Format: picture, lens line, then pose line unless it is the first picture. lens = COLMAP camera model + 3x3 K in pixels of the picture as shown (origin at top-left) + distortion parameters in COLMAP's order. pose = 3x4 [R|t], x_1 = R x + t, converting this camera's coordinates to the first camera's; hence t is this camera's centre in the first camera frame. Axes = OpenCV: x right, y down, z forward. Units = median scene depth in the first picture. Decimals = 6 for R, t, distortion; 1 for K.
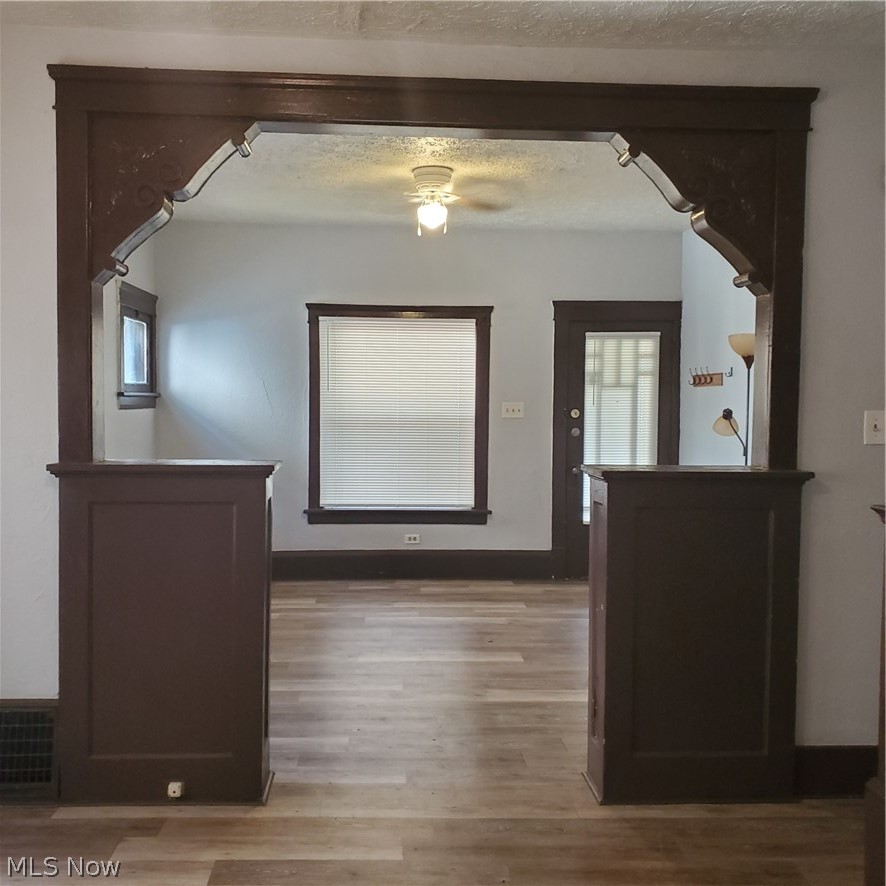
lens RADIAL K [[924.2, 0, 426.8], [0, 924.2, 442.8], [0, 0, 1]] dist [0.070613, -0.005324]
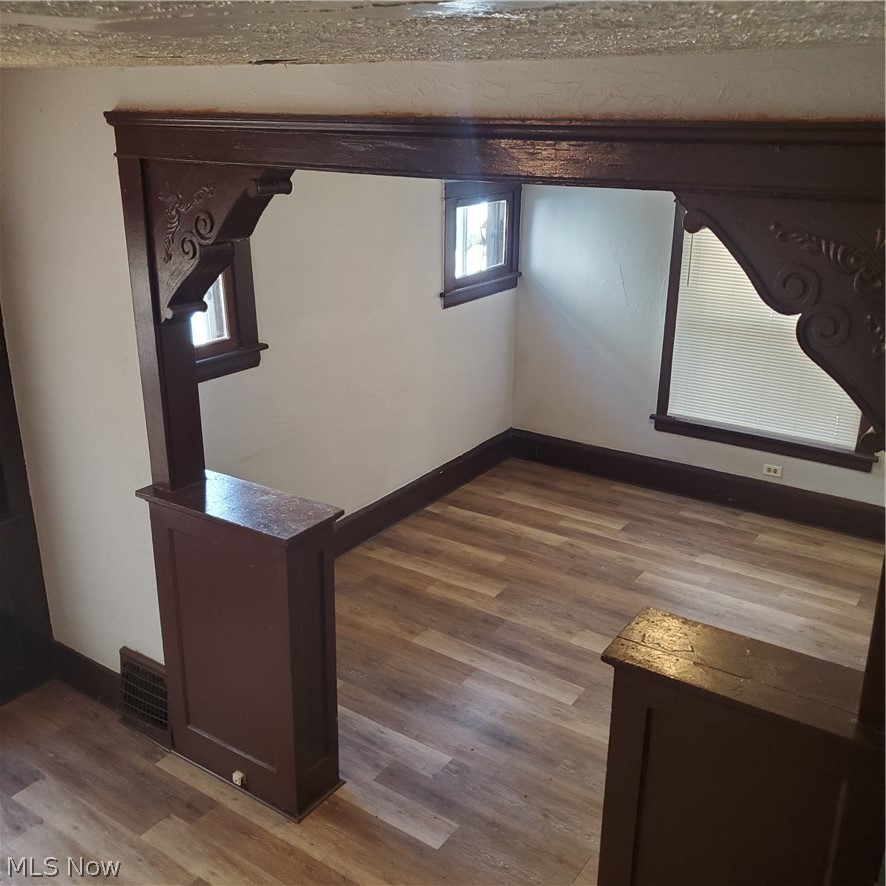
lens RADIAL K [[924.2, 0, 426.8], [0, 924.2, 442.8], [0, 0, 1]] dist [0.070613, -0.005324]
pose [[0.781117, 0.196334, -0.592713, 0.249337], [-0.012260, 0.953916, 0.299823, -0.178834], [0.624264, -0.226931, 0.747527, 0.191773]]
